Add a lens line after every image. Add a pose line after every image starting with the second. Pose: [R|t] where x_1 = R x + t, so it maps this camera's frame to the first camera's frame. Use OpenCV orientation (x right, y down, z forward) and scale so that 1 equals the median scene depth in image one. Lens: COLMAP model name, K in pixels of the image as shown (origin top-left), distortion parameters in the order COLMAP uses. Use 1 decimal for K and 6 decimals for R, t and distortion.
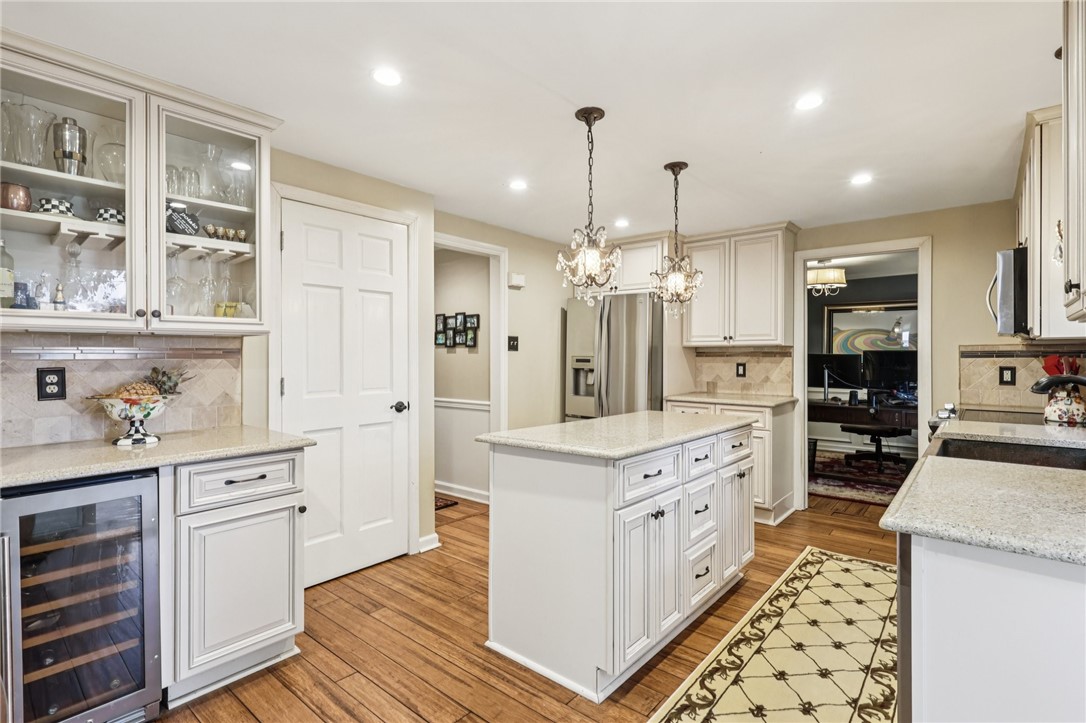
lens RADIAL K [[527.1, 0, 519.9], [0, 527.1, 345.7], [0, 0, 1]] dist [-0.002633, 0.001016]
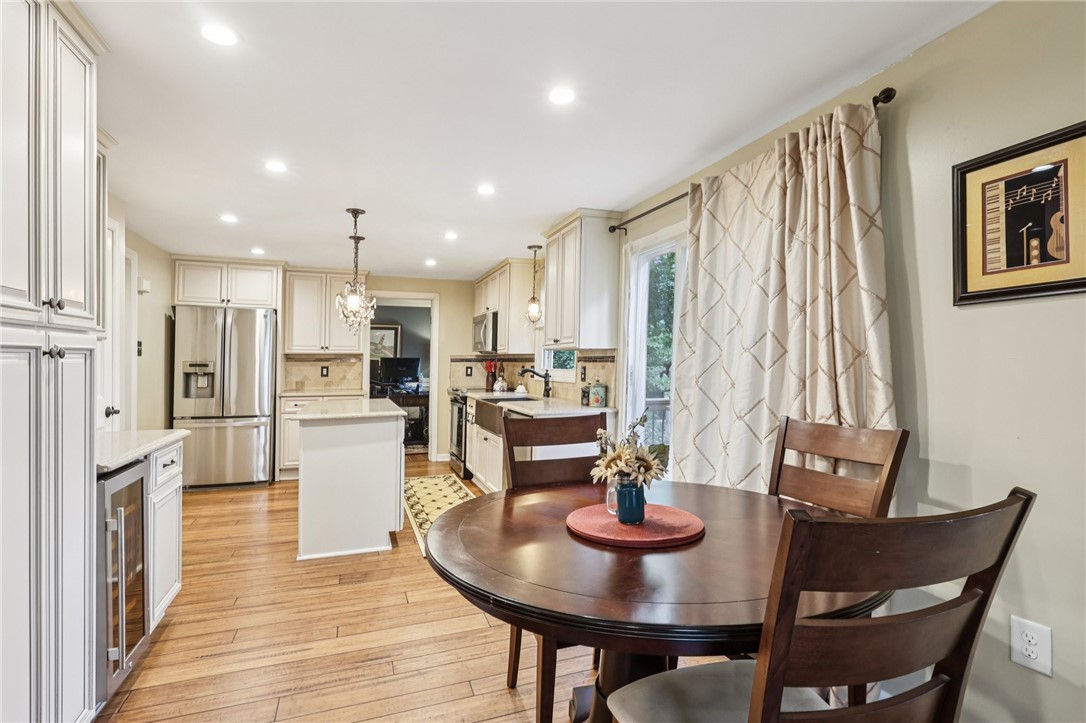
lens RADIAL K [[527.1, 0, 549.0], [0, 527.1, 358.5], [0, 0, 1]] dist [-0.002633, 0.001016]
pose [[0.476507, 0.003985, 0.879161, -0.507313], [-0.018061, 0.999823, 0.005257, -0.004654], [-0.878985, -0.018383, 0.476495, -0.147848]]
